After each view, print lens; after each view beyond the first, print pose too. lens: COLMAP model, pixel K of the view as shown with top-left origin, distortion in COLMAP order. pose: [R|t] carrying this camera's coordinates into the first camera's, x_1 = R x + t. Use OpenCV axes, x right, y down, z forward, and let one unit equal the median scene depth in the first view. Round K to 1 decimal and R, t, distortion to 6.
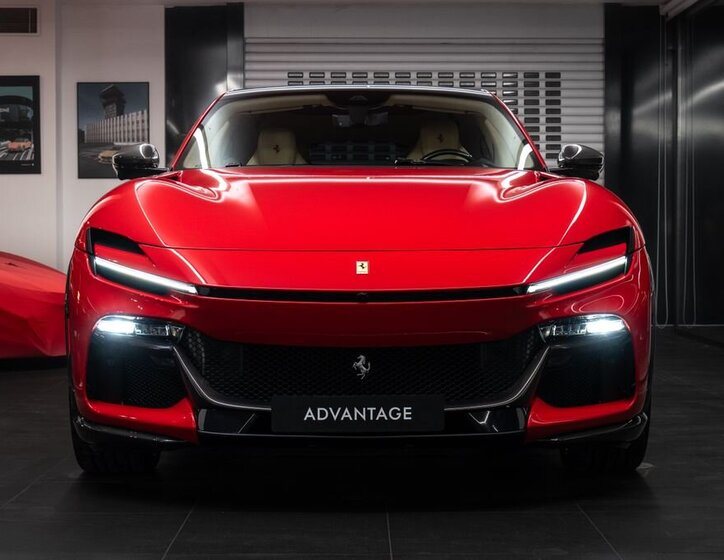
lens RADIAL K [[1531.1, 0, 362.7], [0, 1531.1, 278.5], [0, 0, 1]] dist [-0.050396, 0.000000]
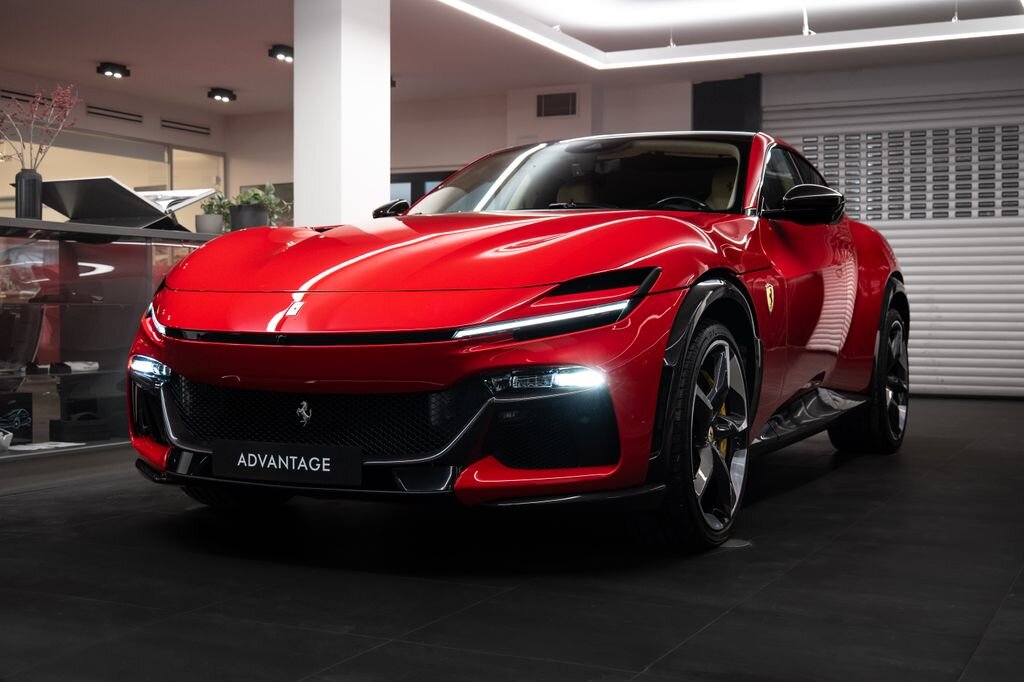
lens RADIAL K [[1302.7, 0, 513.4], [0, 1302.7, 339.8], [0, 0, 1]] dist [-0.004332, 0.000000]
pose [[0.886765, 0.014445, -0.461995, 0.498996], [-0.015148, 0.999883, 0.002188, 0.008061], [0.461972, 0.005058, 0.886880, 0.344185]]
